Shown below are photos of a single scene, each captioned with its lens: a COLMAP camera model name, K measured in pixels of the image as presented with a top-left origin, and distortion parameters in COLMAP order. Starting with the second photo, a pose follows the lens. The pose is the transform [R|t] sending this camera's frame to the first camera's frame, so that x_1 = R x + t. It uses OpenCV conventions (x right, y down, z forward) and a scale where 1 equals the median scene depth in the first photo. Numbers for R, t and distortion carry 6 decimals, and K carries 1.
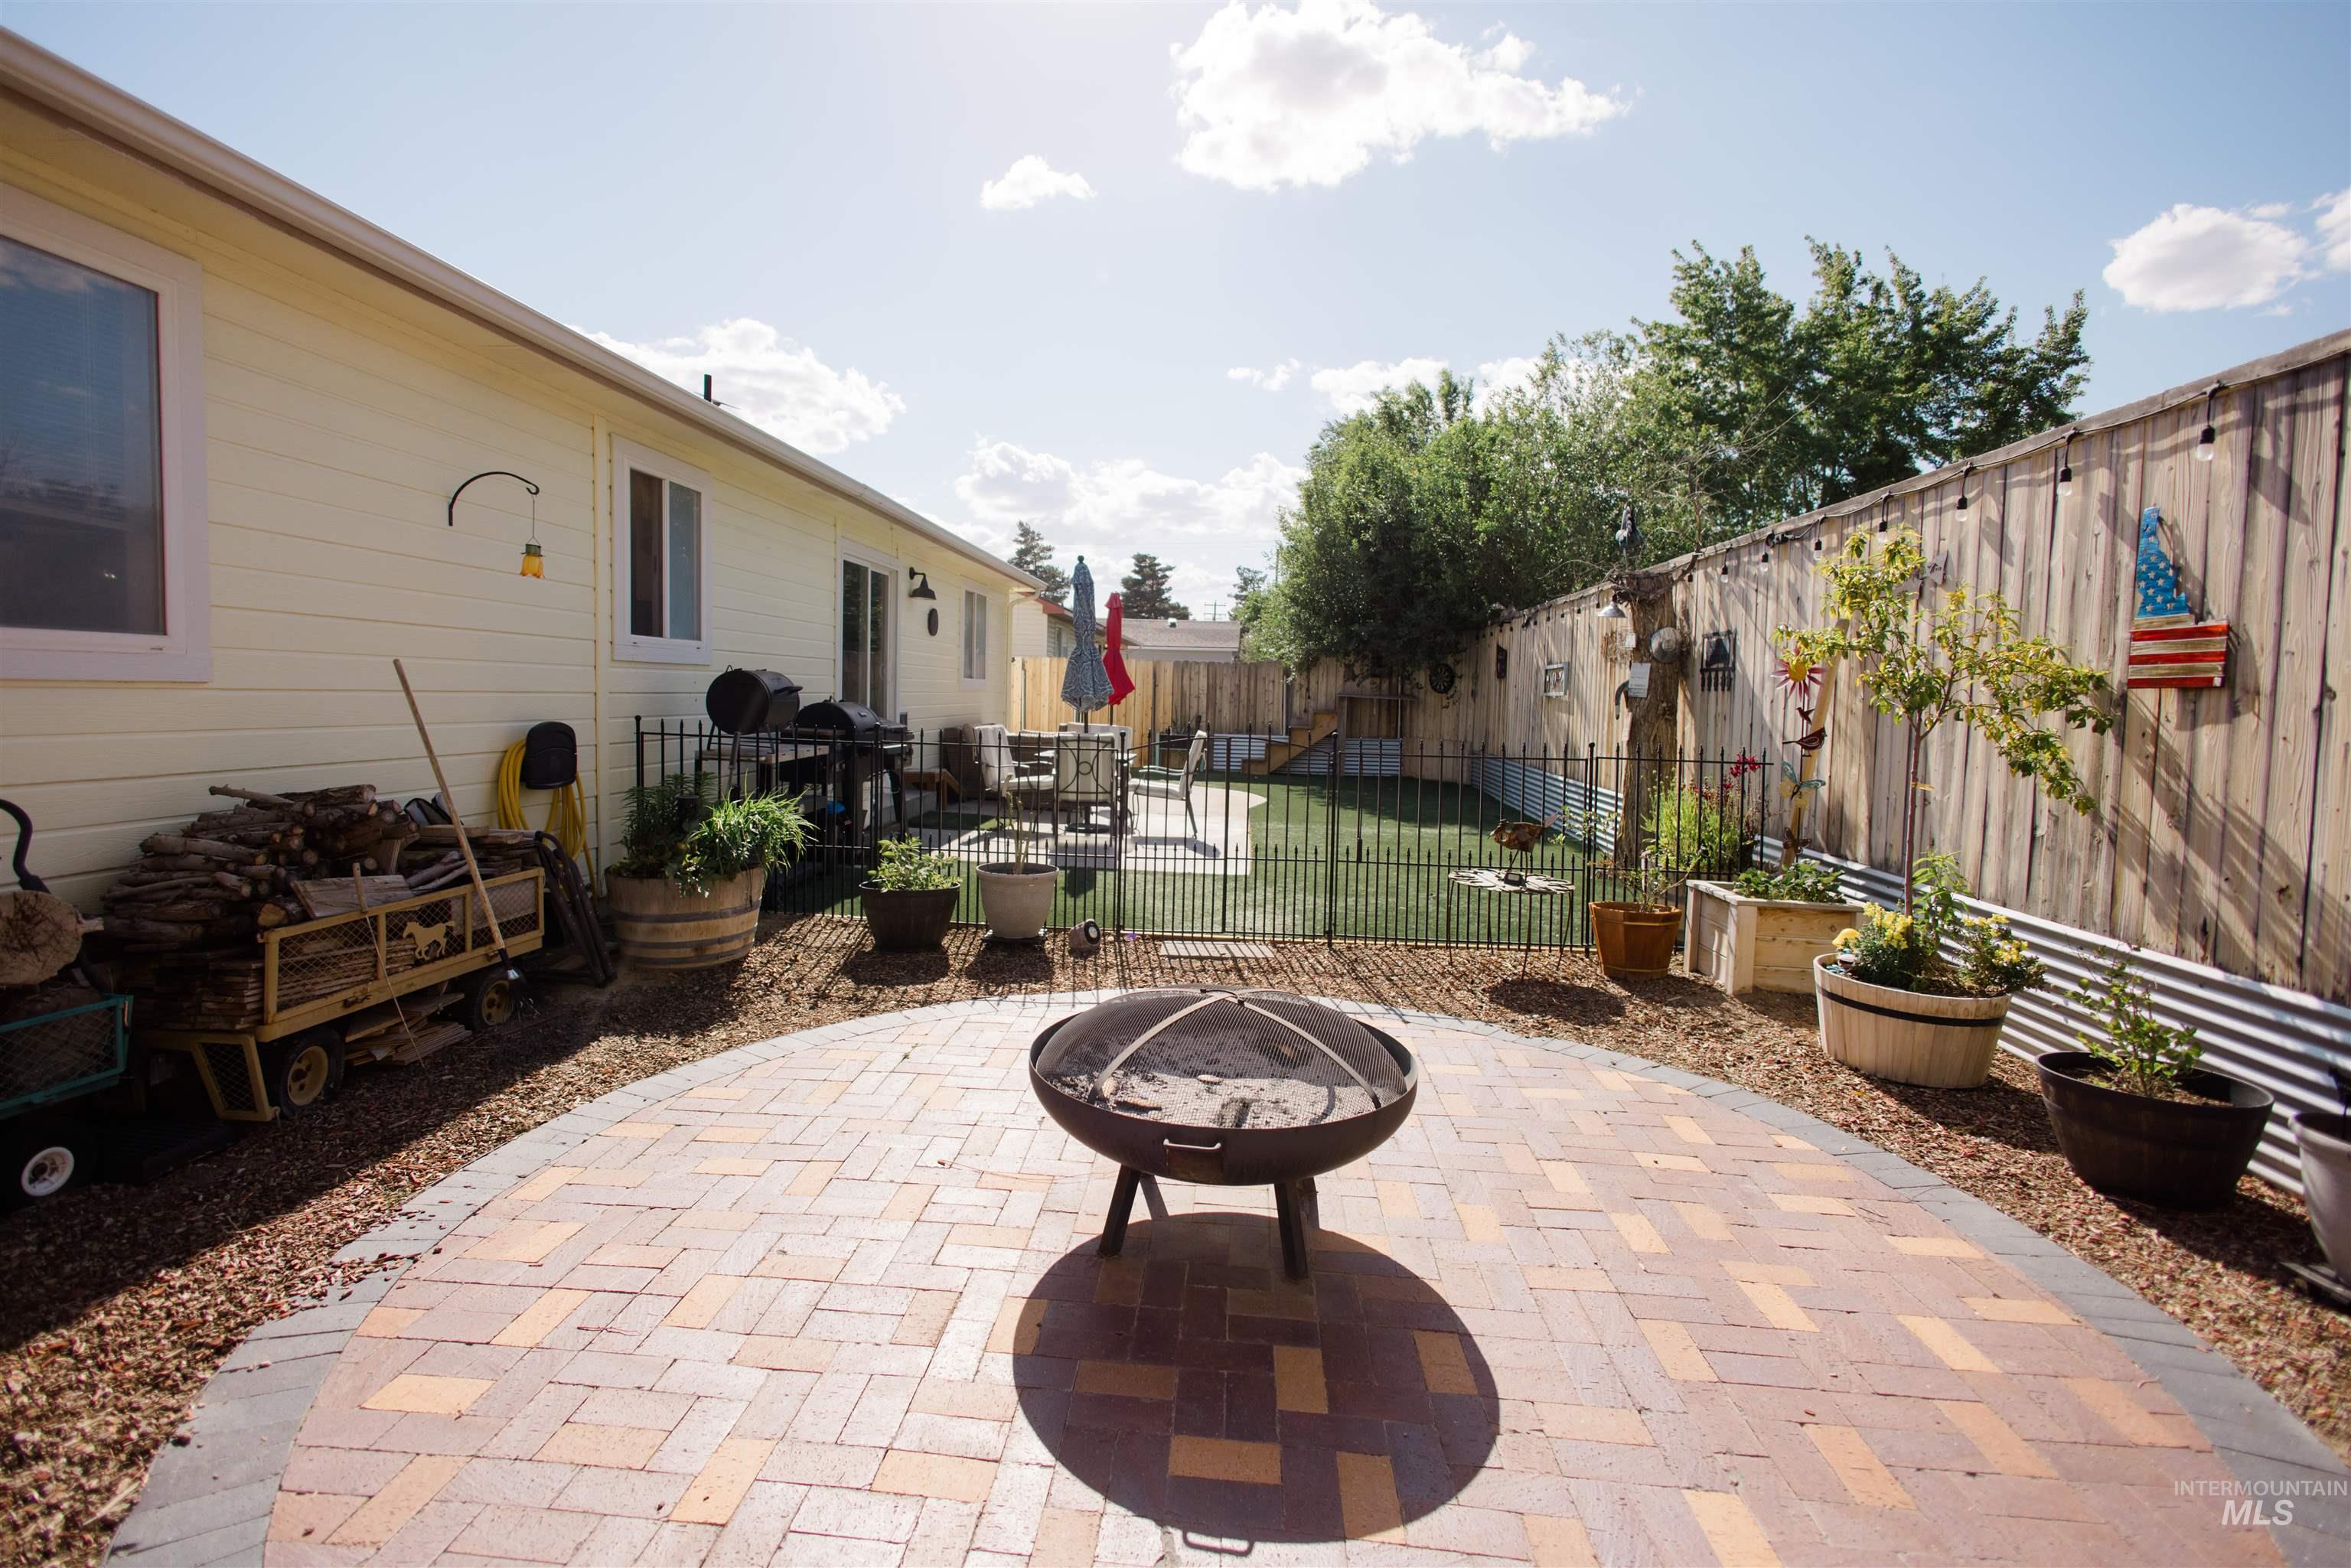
lens RADIAL K [[1093.9, 0, 1175.6], [0, 1093.9, 776.1], [0, 0, 1]] dist [0.008040, -0.006778]
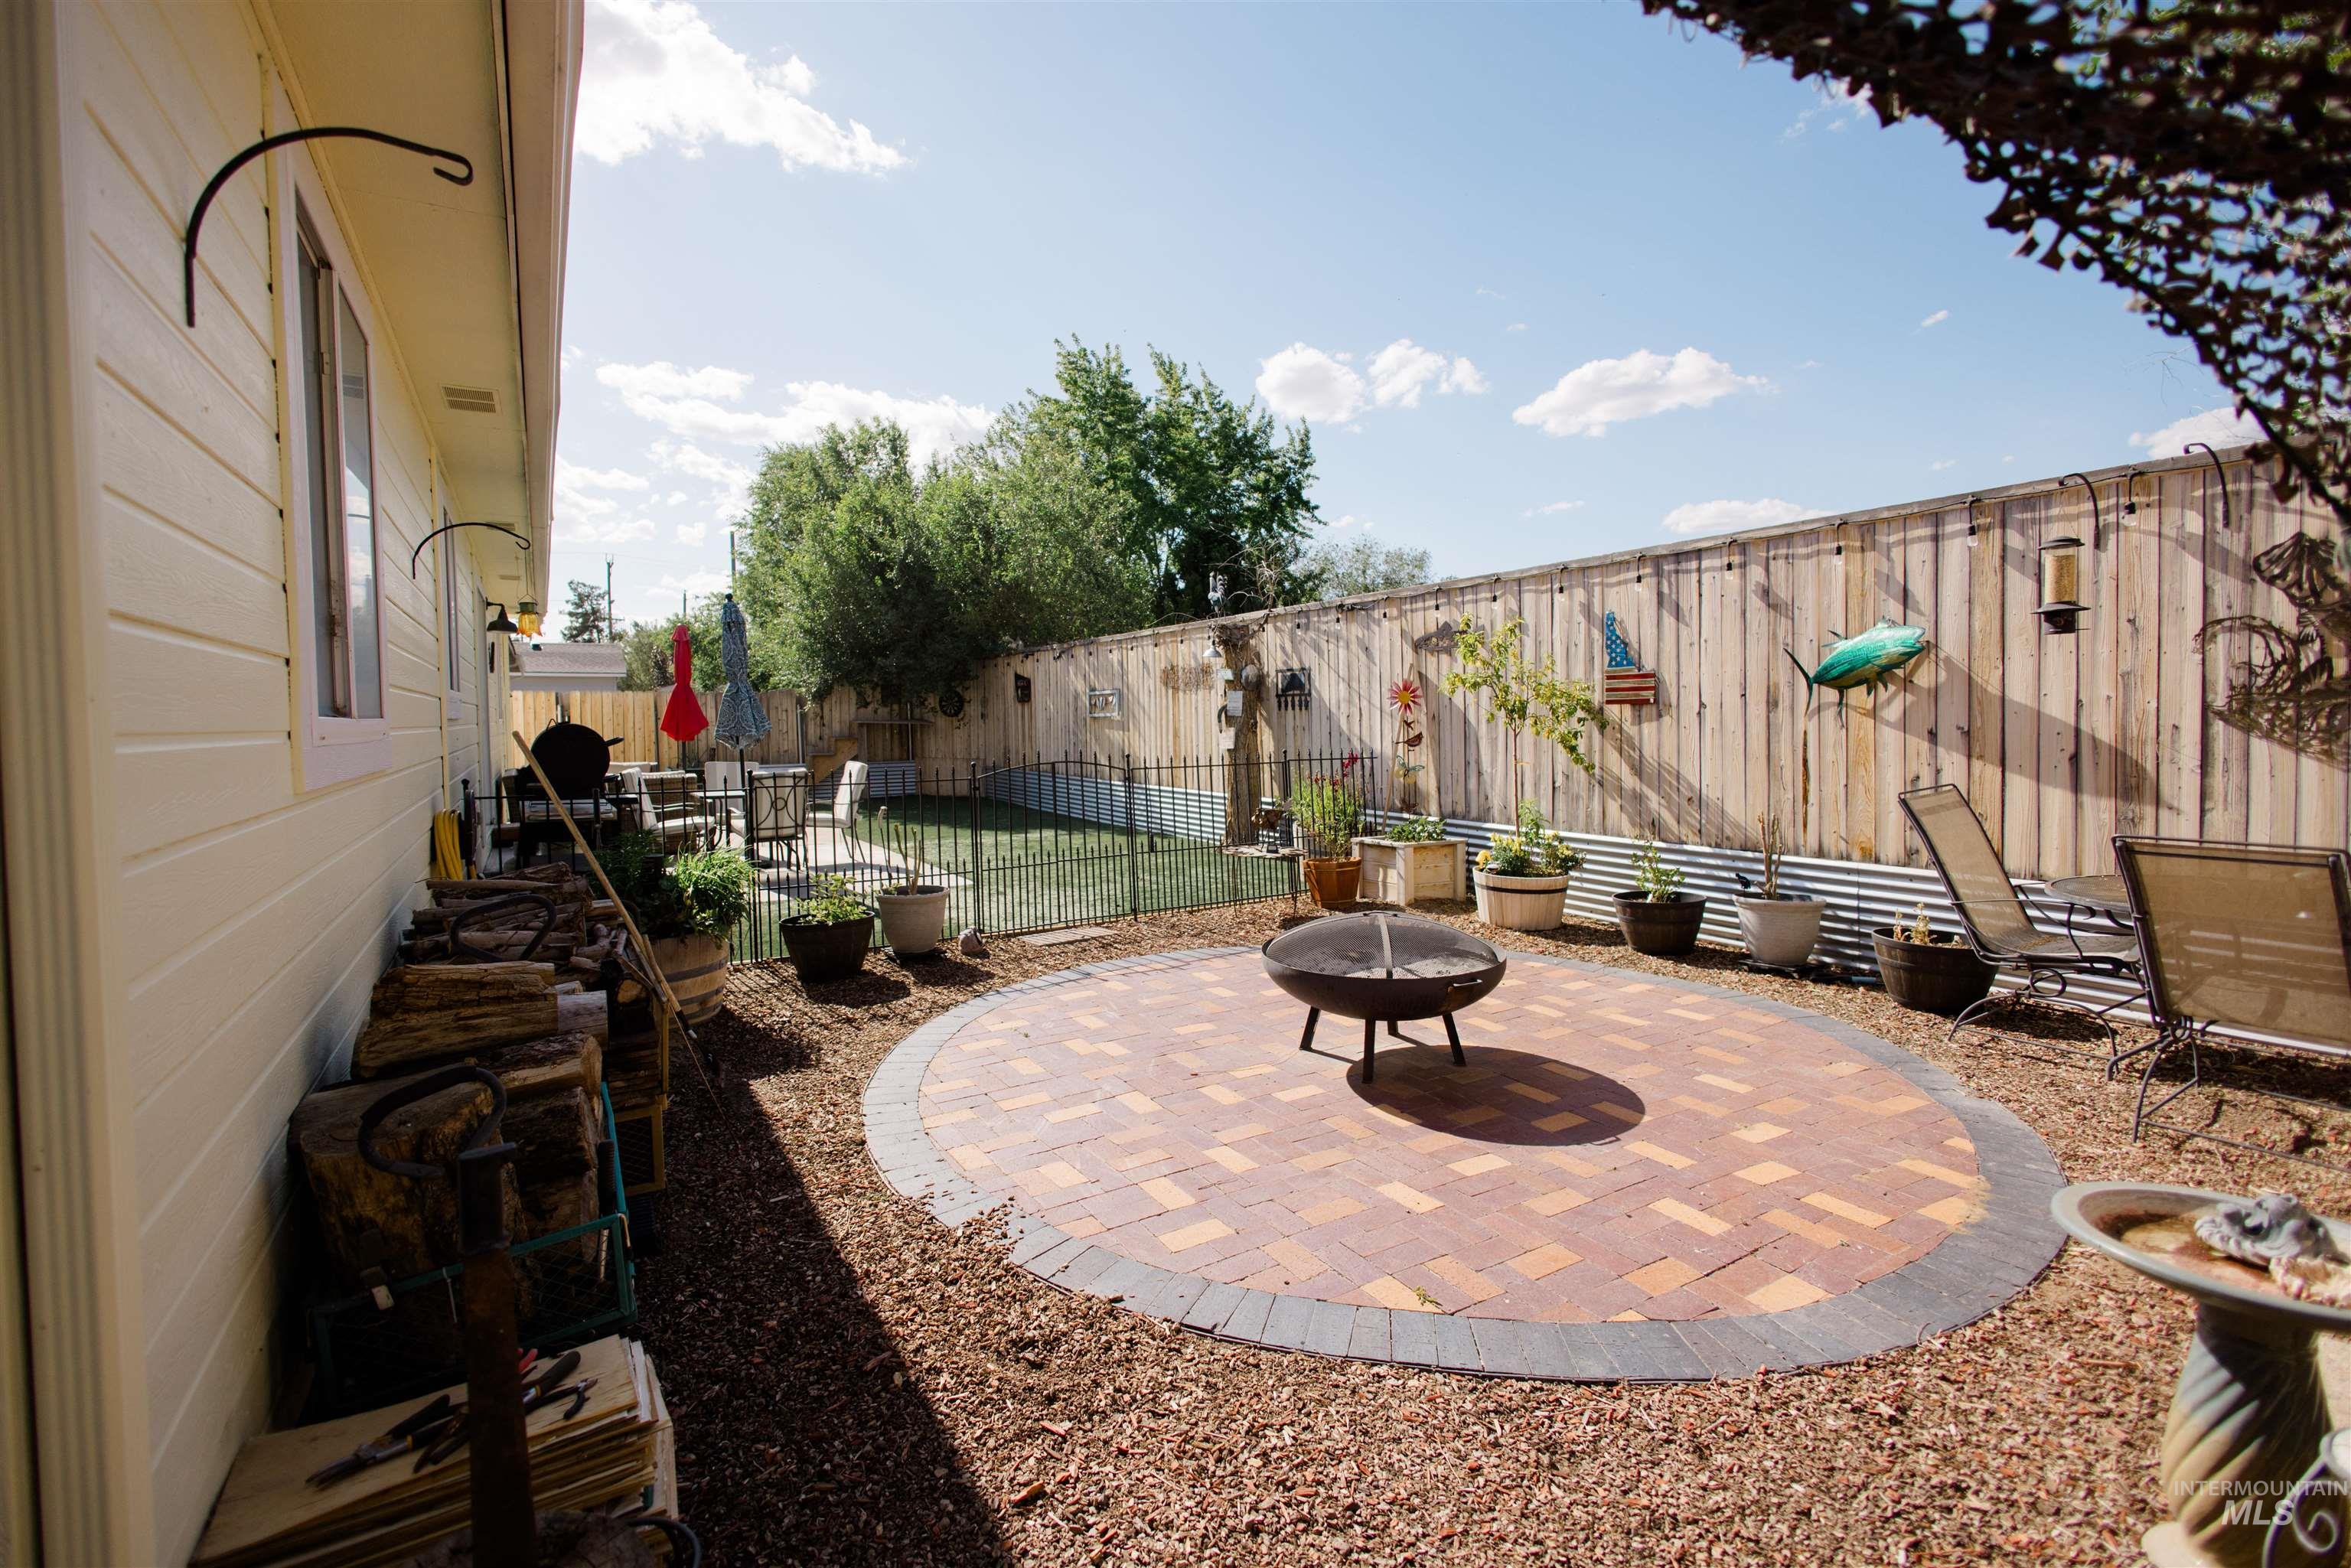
lens RADIAL K [[1119.5, 0, 1175.5], [0, 1119.5, 784.0], [0, 0, 1]] dist [0.015940, -0.007787]
pose [[0.792750, -0.071573, 0.605330, -0.728308], [0.077781, 0.996842, 0.016001, -0.024562], [-0.604564, 0.034398, 0.795814, -0.083250]]
